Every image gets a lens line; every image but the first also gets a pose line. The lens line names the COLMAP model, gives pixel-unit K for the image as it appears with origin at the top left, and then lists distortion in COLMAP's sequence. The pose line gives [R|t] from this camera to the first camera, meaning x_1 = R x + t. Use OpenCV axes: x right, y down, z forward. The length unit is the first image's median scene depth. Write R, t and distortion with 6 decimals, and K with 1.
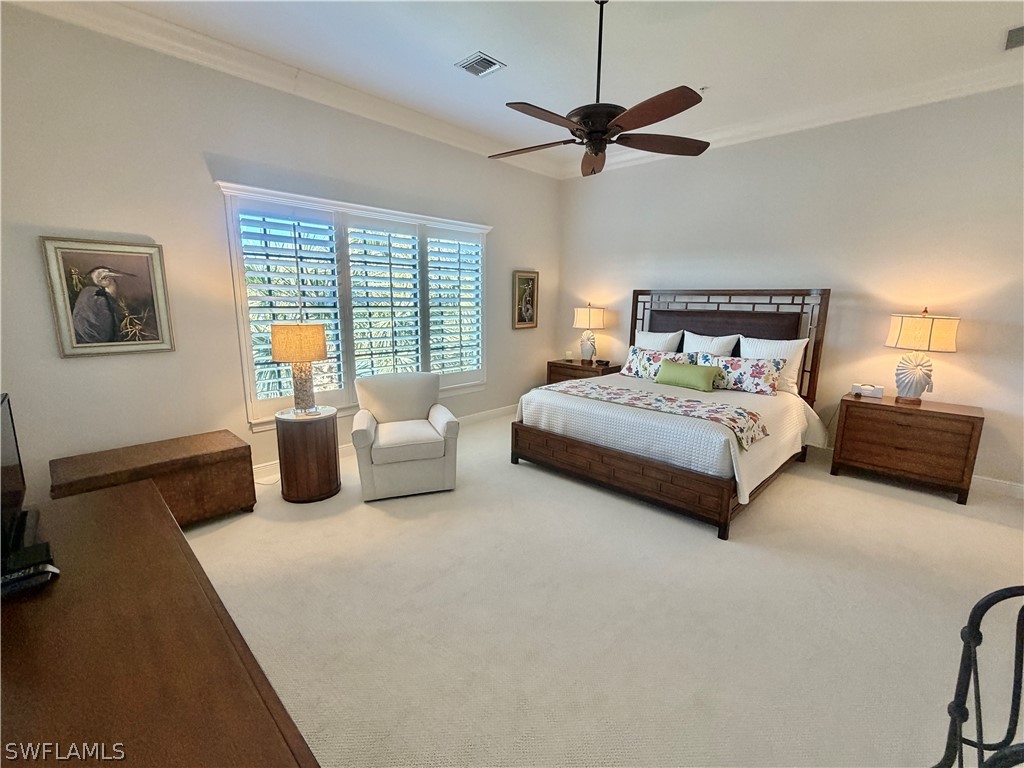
lens RADIAL K [[456.7, 0, 509.3], [0, 456.7, 379.9], [0, 0, 1]] dist [0.003364, -0.001022]
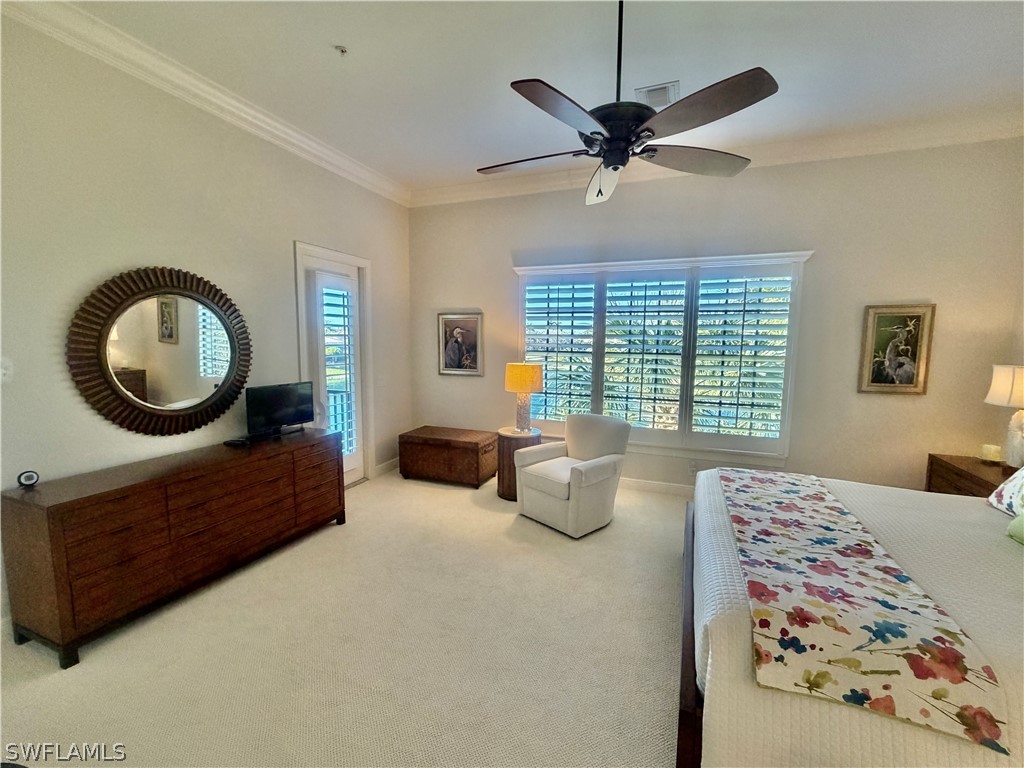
lens RADIAL K [[410.8, 0, 506.6], [0, 410.8, 385.2], [0, 0, 1]] dist [-0.002070, -0.000248]
pose [[0.396912, 0.083664, -0.914036, 0.547907], [-0.171531, 0.985054, 0.015679, -0.063264], [0.901686, 0.150562, 0.405331, 0.437216]]
